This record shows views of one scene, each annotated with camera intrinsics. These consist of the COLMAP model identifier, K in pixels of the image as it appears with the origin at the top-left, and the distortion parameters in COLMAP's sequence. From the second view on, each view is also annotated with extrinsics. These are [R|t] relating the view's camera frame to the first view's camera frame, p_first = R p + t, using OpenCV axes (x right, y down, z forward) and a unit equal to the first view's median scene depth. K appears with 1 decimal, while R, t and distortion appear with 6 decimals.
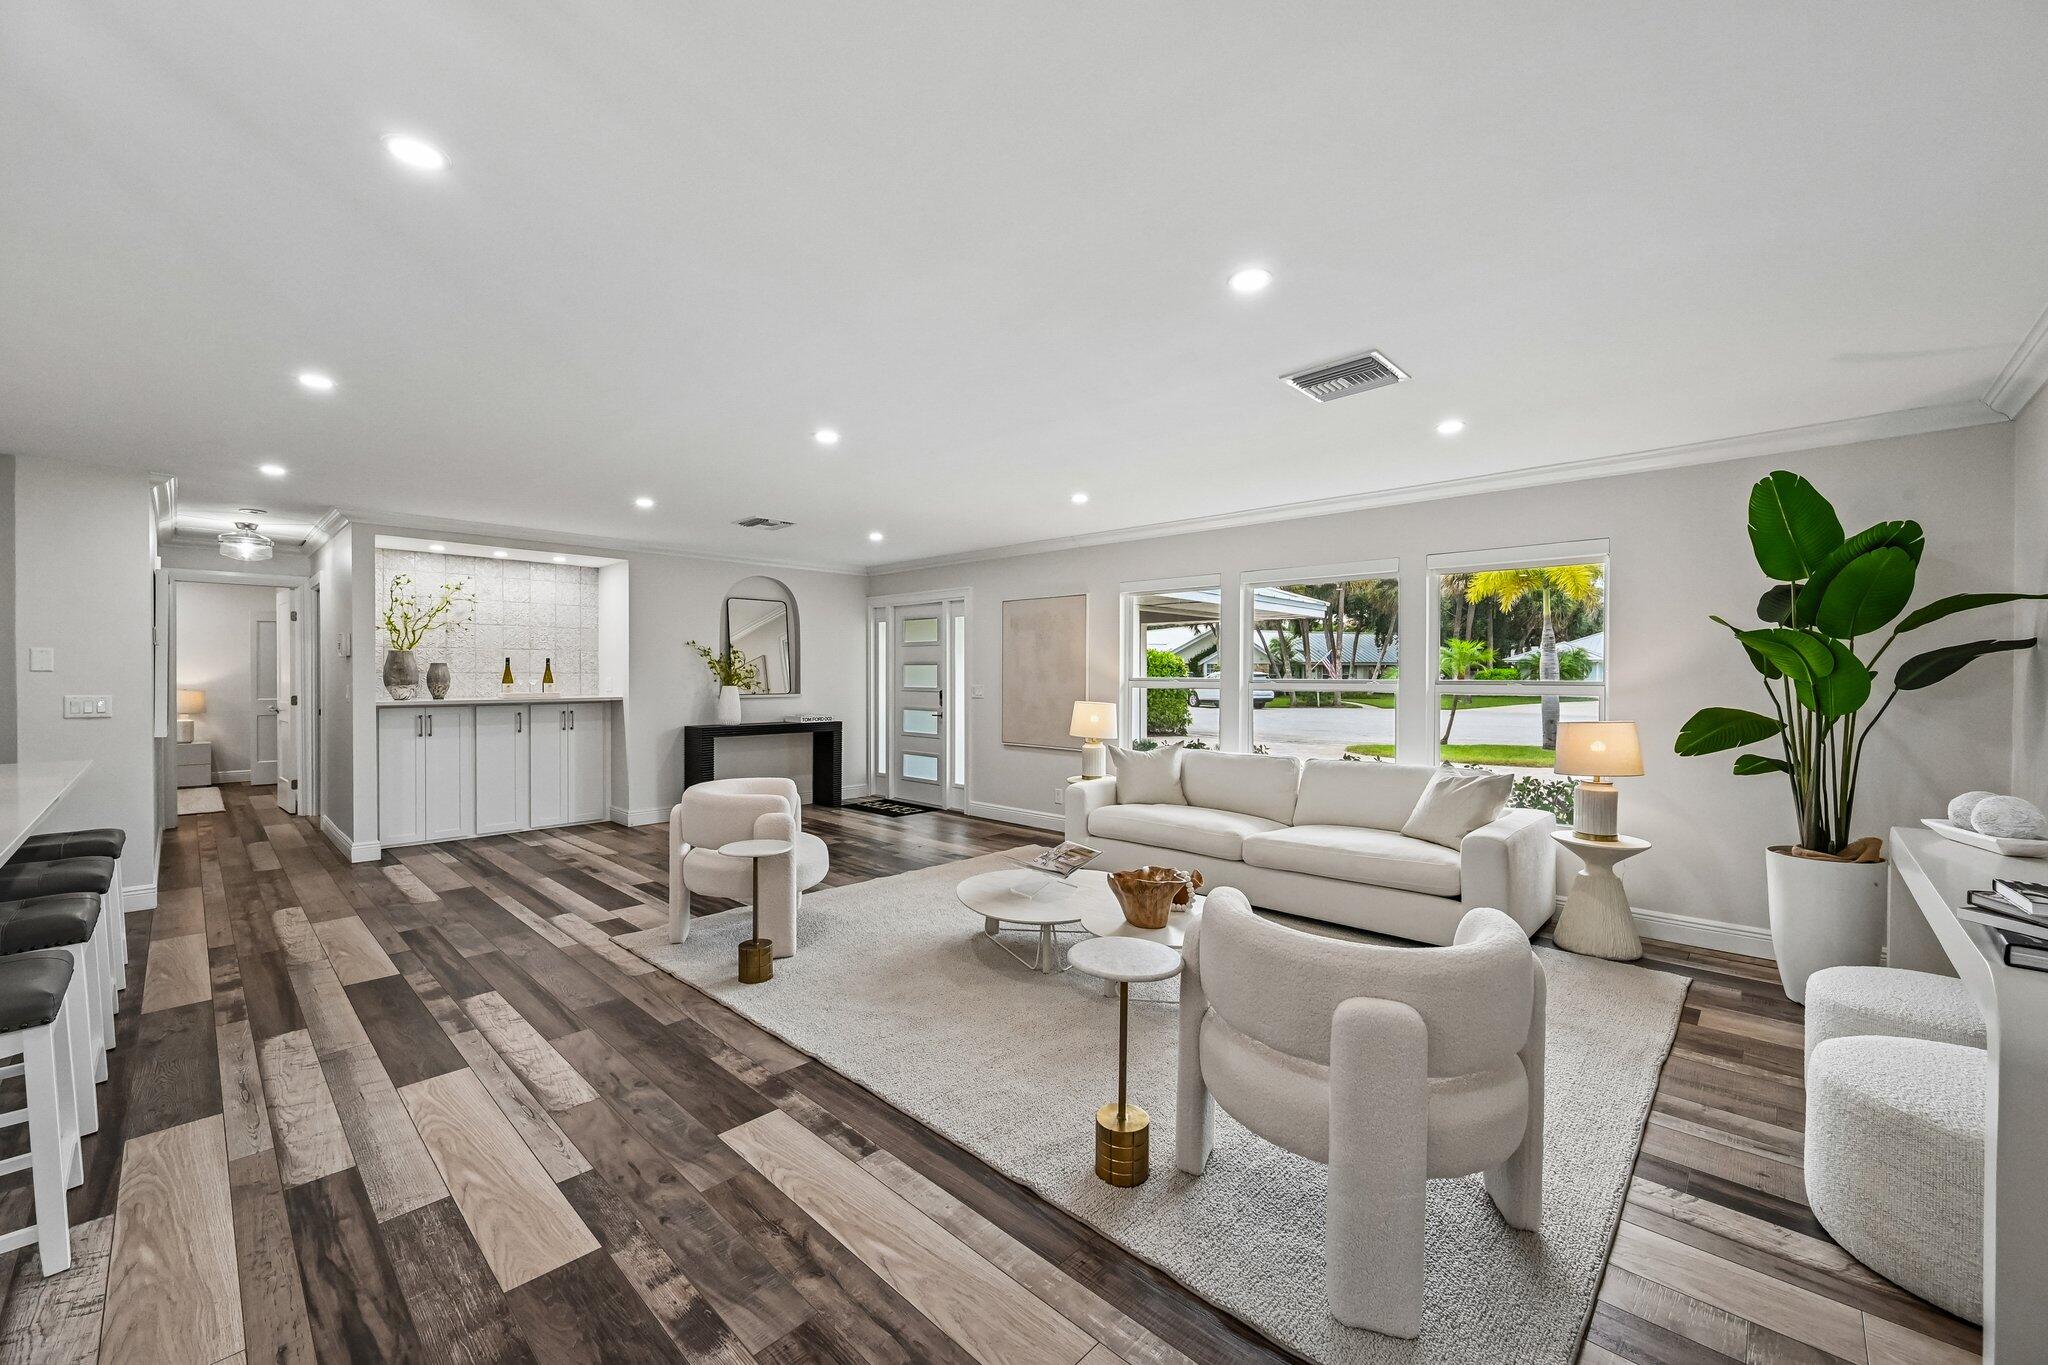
lens RADIAL K [[808.6, 0, 1024.5], [0, 808.6, 678.1], [0, 0, 1]] dist [-0.000931, -0.000632]
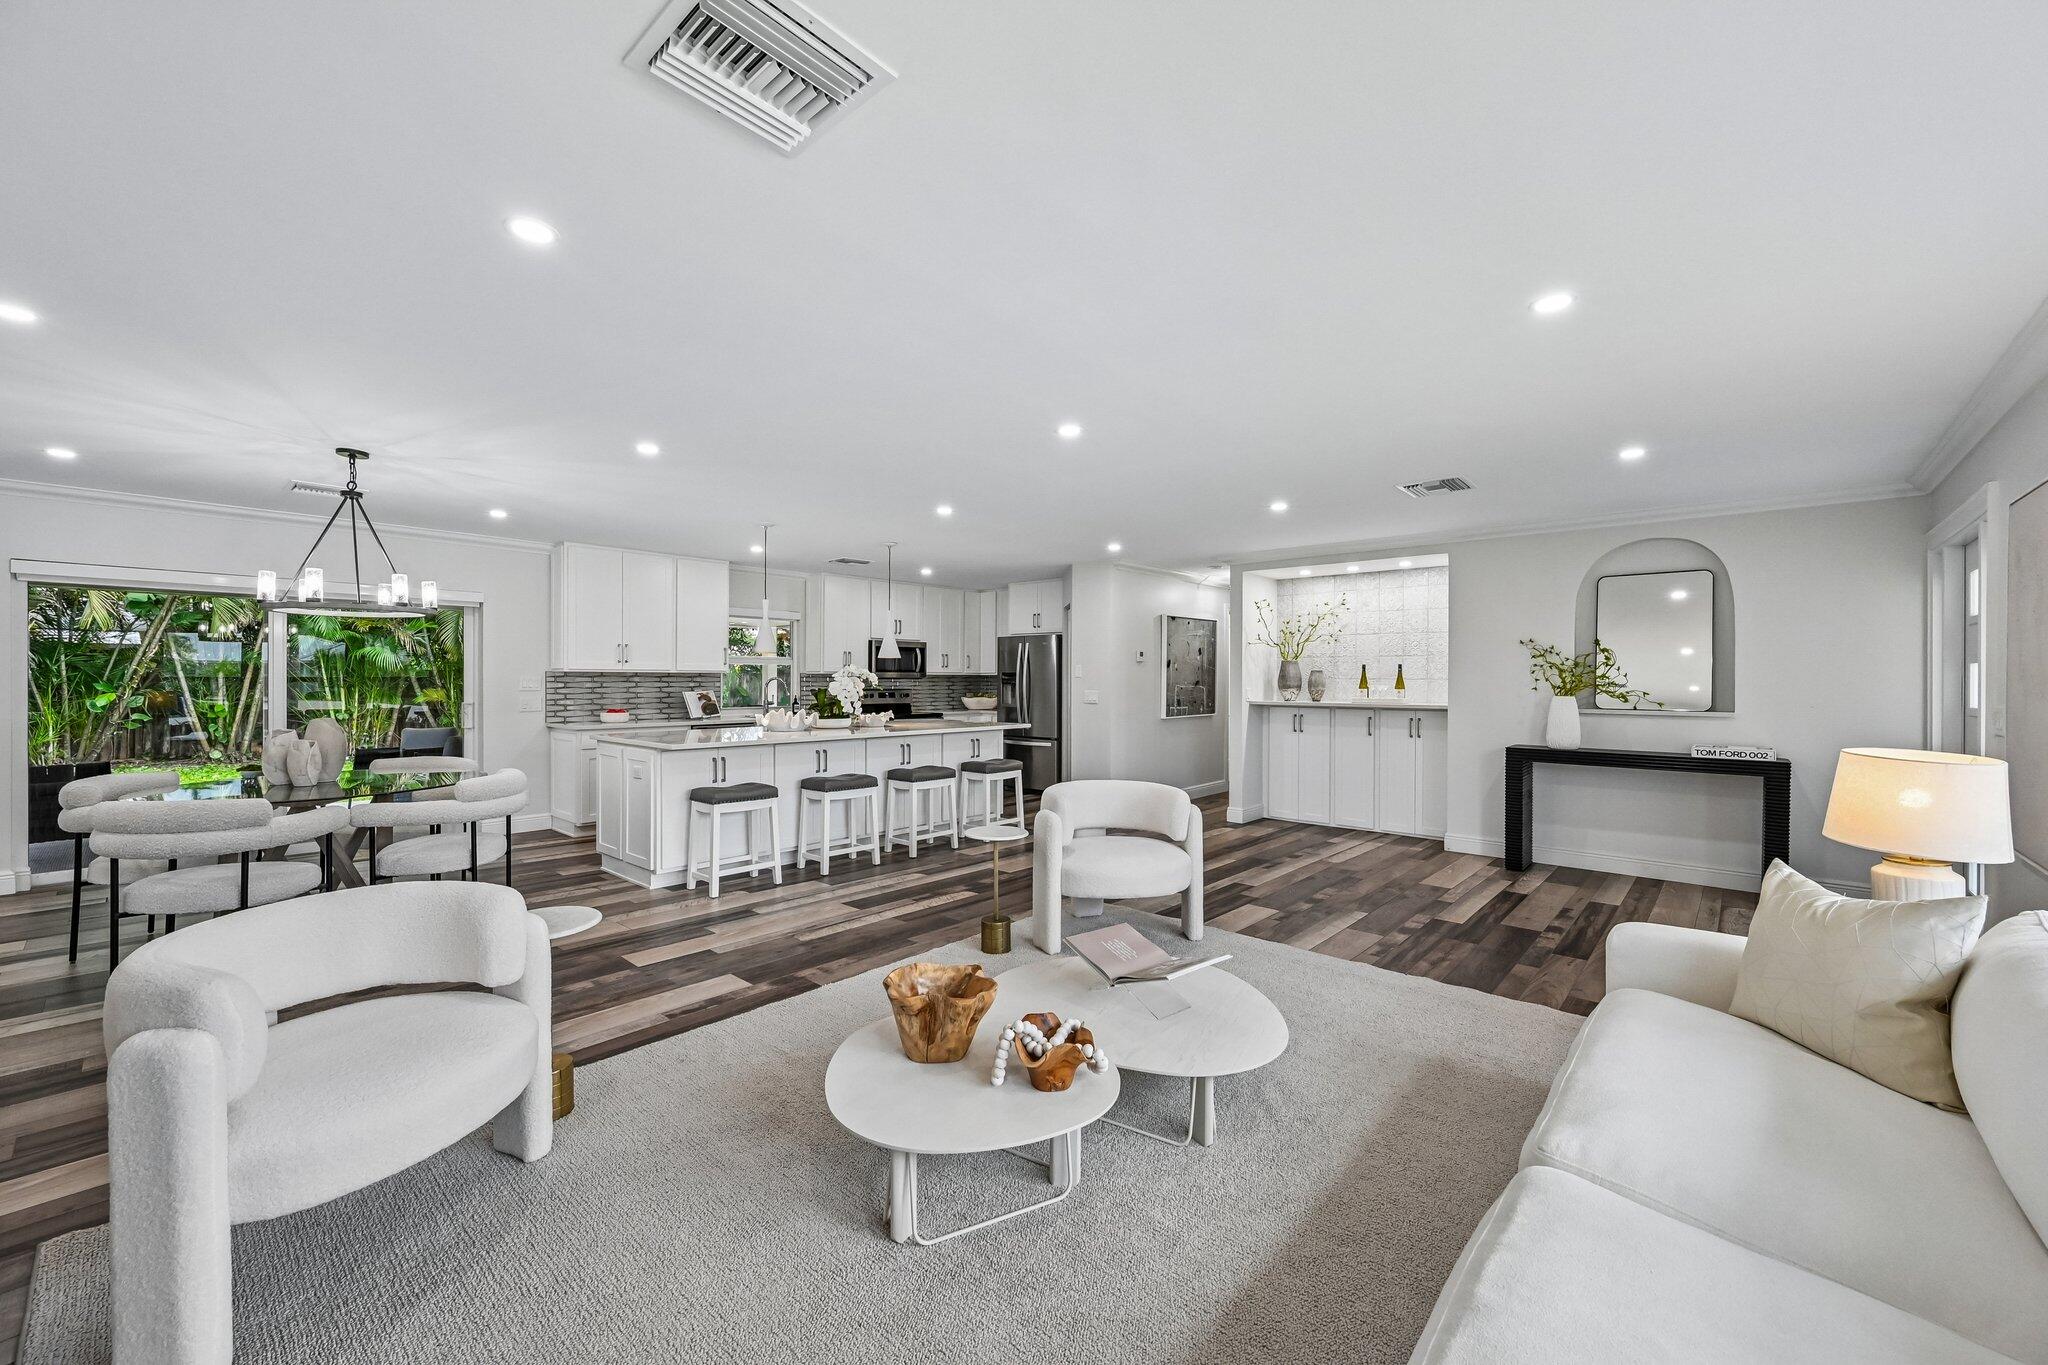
lens RADIAL K [[808.6, 0, 1024.5], [0, 808.6, 678.1], [0, 0, 1]] dist [-0.000931, -0.000632]
pose [[0.030768, -0.002015, -0.999525, 0.762615], [-0.010194, 0.999945, -0.002330, -0.000972], [0.999475, 0.010261, 0.030746, 0.973574]]
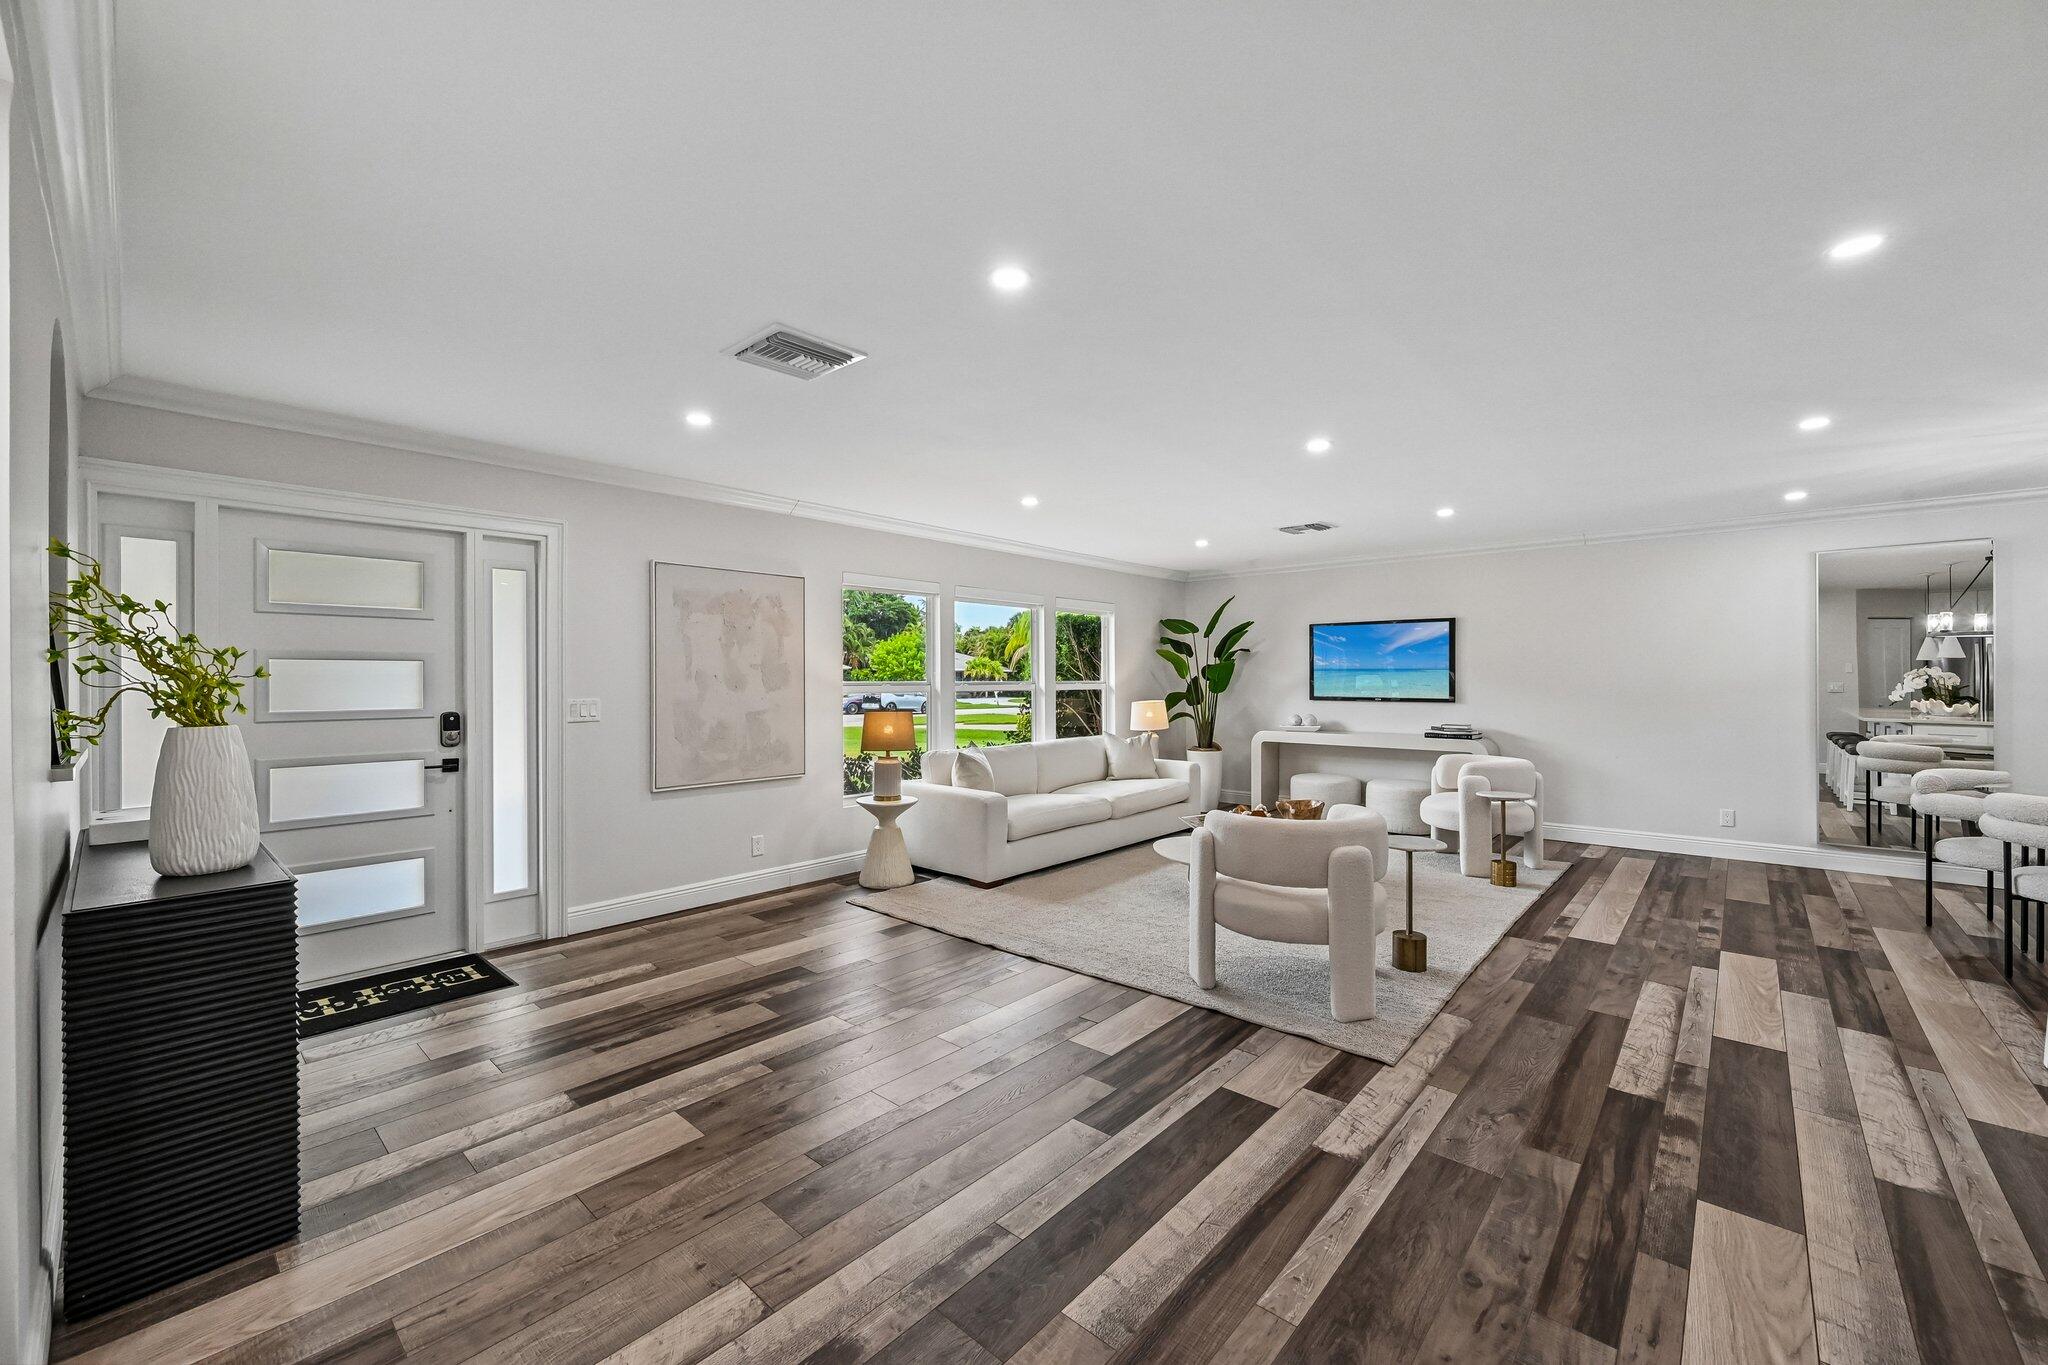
lens RADIAL K [[807.0, 0, 1024.0], [0, 807.0, 682.5], [0, 0, 1]] dist [-0.000103, 0.000648]
pose [[-0.033215, -0.007384, 0.999421, -1.325376], [0.007205, 0.999945, 0.007628, -0.010774], [-0.999422, 0.007454, -0.033160, 1.491638]]
